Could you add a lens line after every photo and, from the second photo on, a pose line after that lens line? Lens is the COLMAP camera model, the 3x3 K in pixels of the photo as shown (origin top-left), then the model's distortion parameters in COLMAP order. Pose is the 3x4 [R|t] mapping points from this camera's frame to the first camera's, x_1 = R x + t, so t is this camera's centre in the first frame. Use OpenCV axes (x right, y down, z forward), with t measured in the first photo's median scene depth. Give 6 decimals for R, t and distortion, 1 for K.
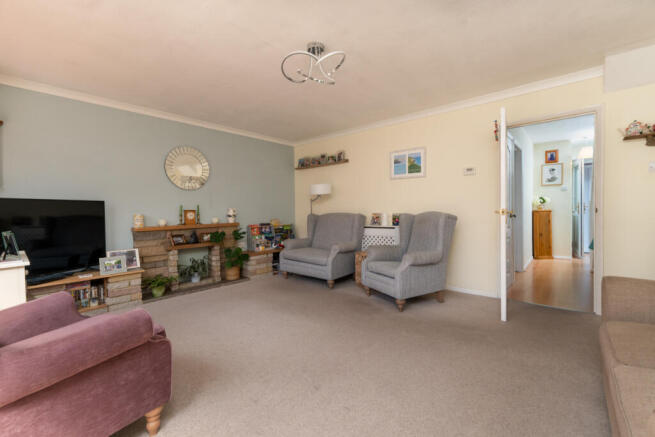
lens RADIAL K [[285.9, 0, 327.5], [0, 285.9, 218.5], [0, 0, 1]] dist [-0.001208, -0.000102]
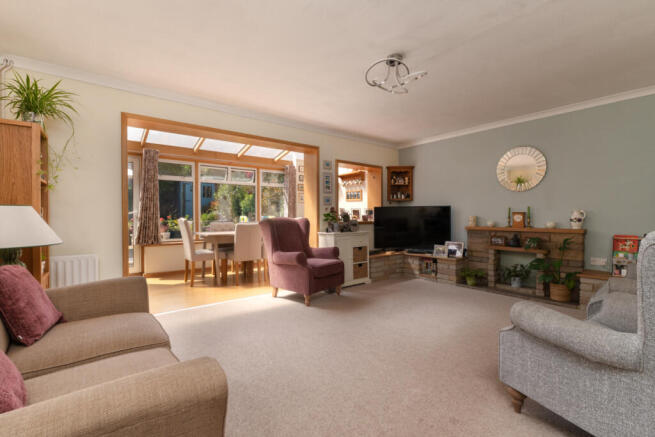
lens RADIAL K [[294.1, 0, 327.5], [0, 294.1, 218.5], [0, 0, 1]] dist [-0.000089, -0.000001]
pose [[-0.179438, 0.024557, -0.983463, 0.685591], [-0.024295, 0.999273, 0.029384, -0.024114], [0.983469, 0.029166, -0.178711, 0.613835]]
